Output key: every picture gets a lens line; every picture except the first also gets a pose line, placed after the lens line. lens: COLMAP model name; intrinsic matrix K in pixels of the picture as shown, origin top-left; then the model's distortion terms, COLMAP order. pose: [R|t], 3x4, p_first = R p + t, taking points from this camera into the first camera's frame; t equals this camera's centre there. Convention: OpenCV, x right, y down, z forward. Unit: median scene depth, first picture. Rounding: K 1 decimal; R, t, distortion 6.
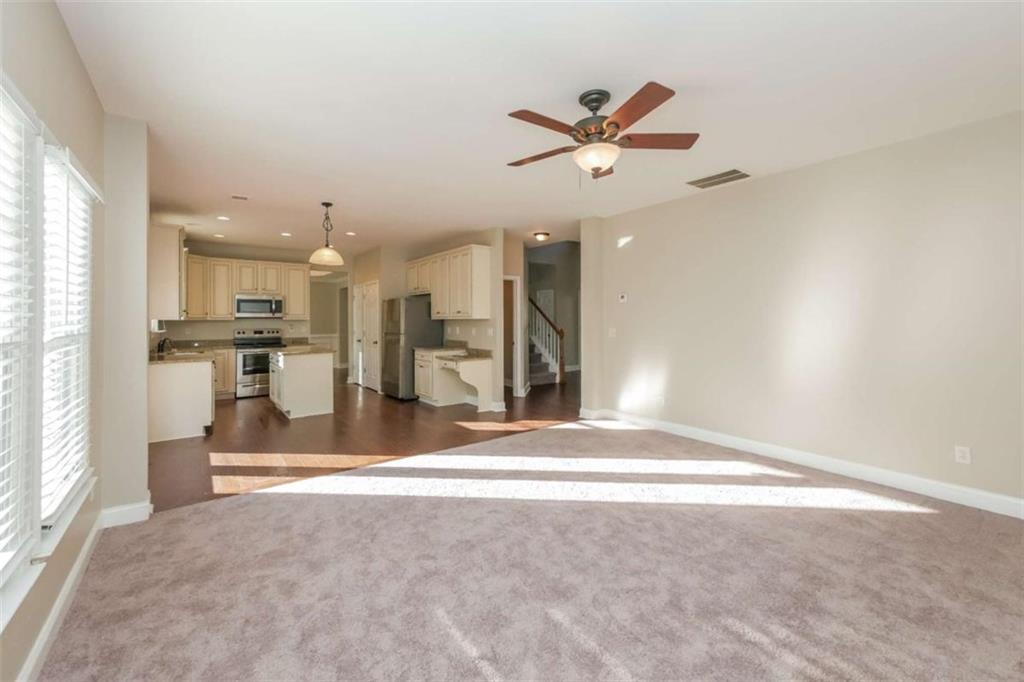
lens RADIAL K [[424.5, 0, 512.9], [0, 424.5, 310.6], [0, 0, 1]] dist [-0.000806, -0.000099]
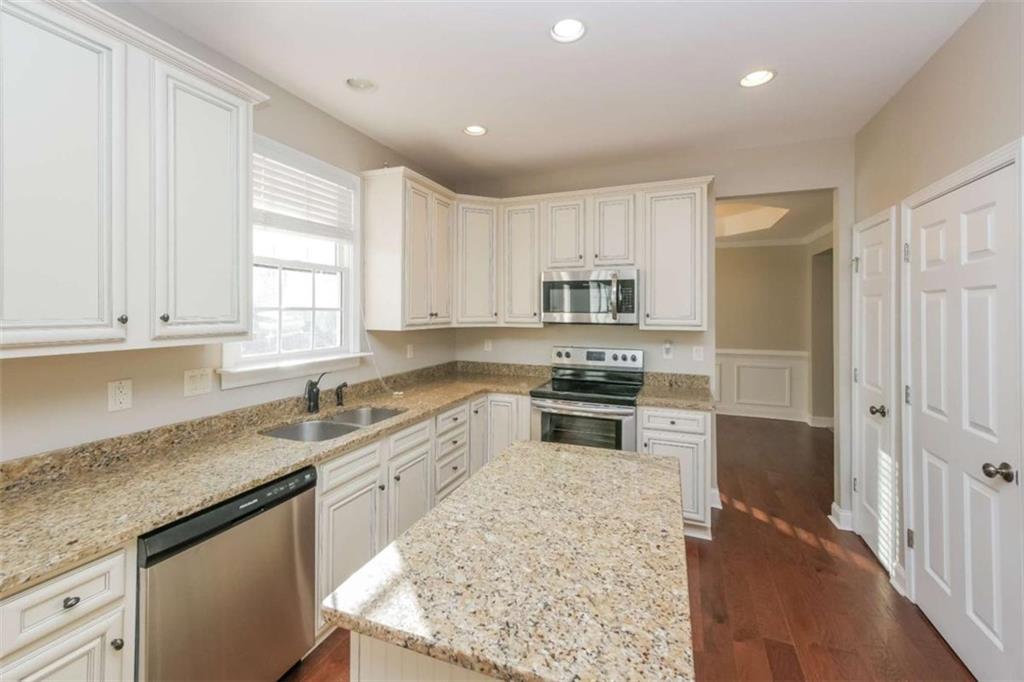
lens RADIAL K [[424.5, 0, 512.9], [0, 424.5, 310.6], [0, 0, 1]] dist [-0.000806, -0.000099]
pose [[0.526876, 0.002893, -0.849937, -0.273266], [0.011600, 0.999877, 0.010594, -0.001565], [0.849863, -0.015441, 0.526778, 0.703820]]
